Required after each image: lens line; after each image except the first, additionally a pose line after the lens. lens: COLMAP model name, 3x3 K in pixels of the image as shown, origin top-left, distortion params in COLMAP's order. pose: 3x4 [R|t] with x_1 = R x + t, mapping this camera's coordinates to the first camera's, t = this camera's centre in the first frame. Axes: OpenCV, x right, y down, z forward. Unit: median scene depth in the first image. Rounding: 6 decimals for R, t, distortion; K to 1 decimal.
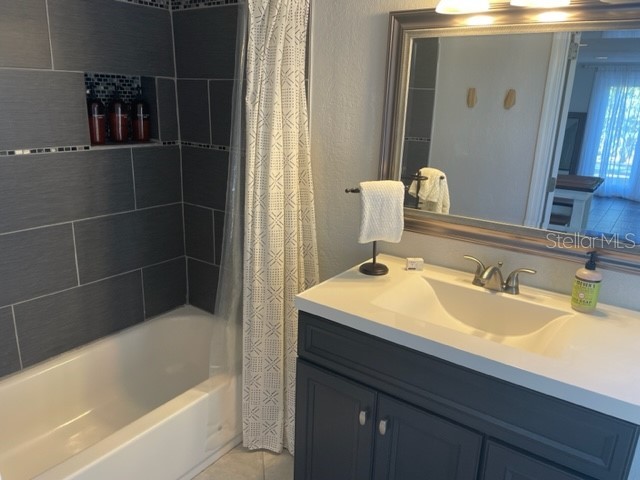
lens RADIAL K [[484.9, 0, 316.3], [0, 484.9, 241.7], [0, 0, 1]] dist [0.082059, -0.114372]
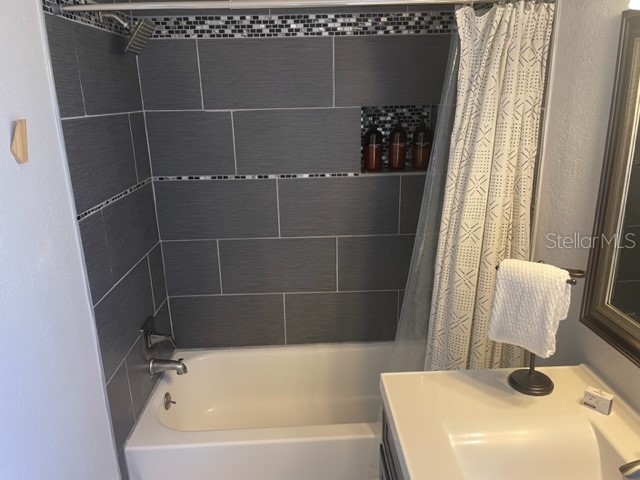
lens RADIAL K [[484.9, 0, 320.6], [0, 484.9, 240.0], [0, 0, 1]] dist [0.082059, -0.114372]
pose [[0.621906, 0.179551, -0.762229, 0.390600], [-0.183024, 0.979728, 0.081455, -0.131900], [0.761403, 0.088849, 0.642162, 0.266446]]
